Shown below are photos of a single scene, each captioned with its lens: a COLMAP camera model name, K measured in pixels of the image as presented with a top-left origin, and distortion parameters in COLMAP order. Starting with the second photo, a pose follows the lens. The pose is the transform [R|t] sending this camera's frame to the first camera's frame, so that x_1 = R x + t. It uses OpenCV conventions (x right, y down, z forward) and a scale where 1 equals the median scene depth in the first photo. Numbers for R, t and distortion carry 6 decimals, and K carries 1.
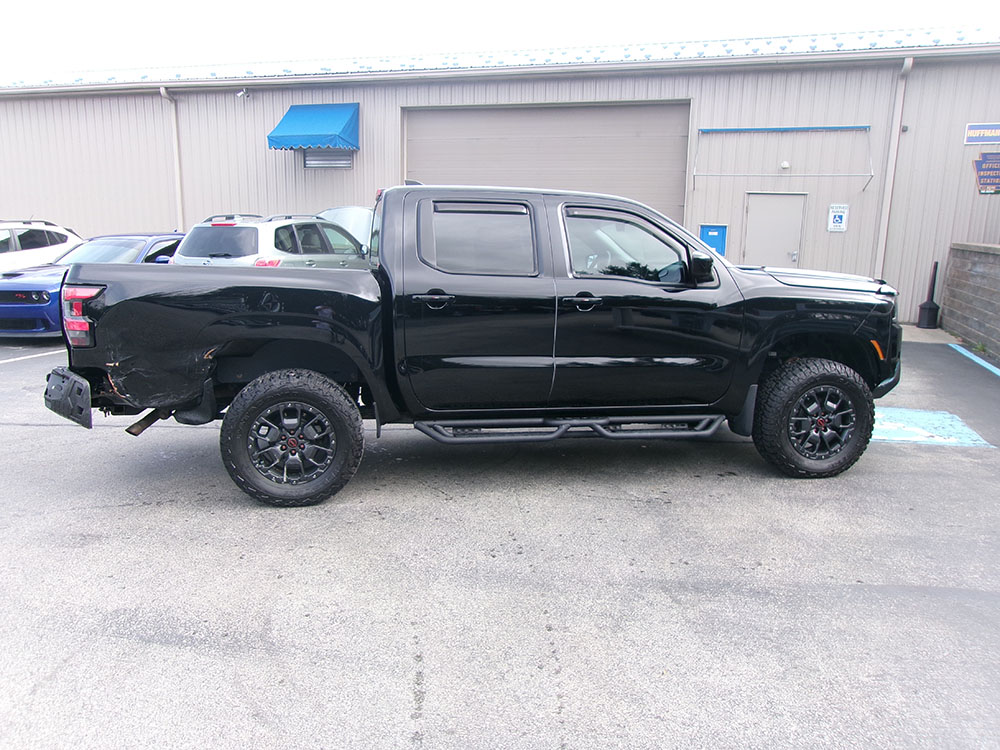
lens RADIAL K [[770.0, 0, 500.0], [0, 770.0, 375.0], [0, 0, 1]] dist [-0.037280, 0.069849]
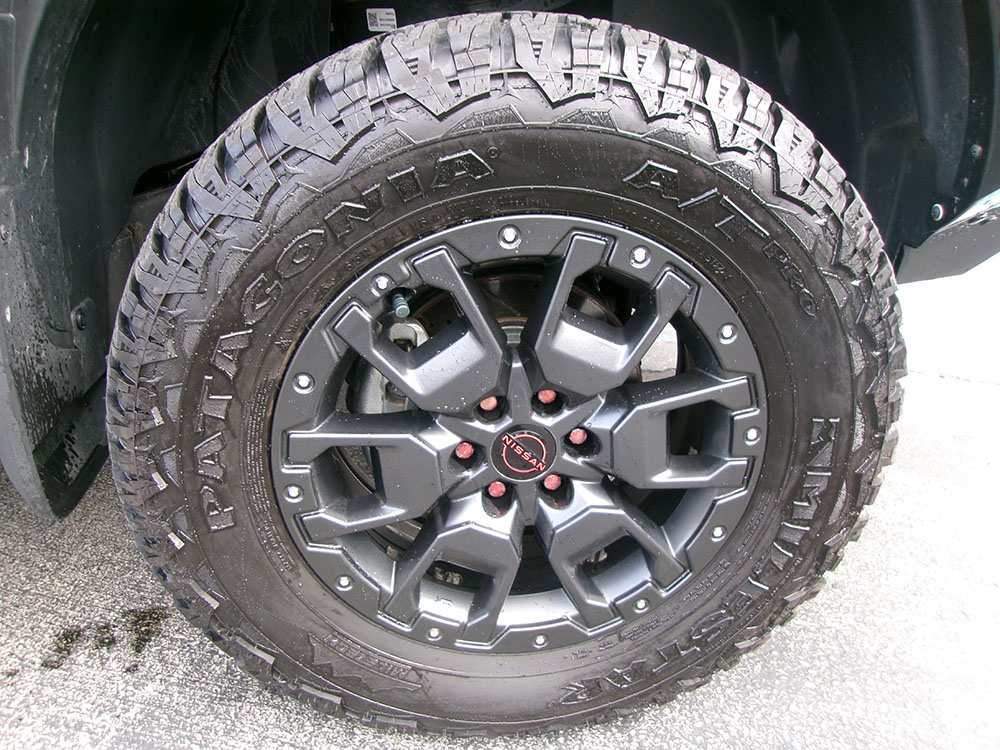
lens RADIAL K [[770.0, 0, 500.0], [0, 770.0, 375.0], [0, 0, 1]] dist [-0.037280, 0.069849]
pose [[0.996859, 0.050146, -0.061305, 0.421072], [-0.034007, 0.970053, 0.240501, 0.009235], [0.071529, -0.237660, 0.968711, 0.850989]]
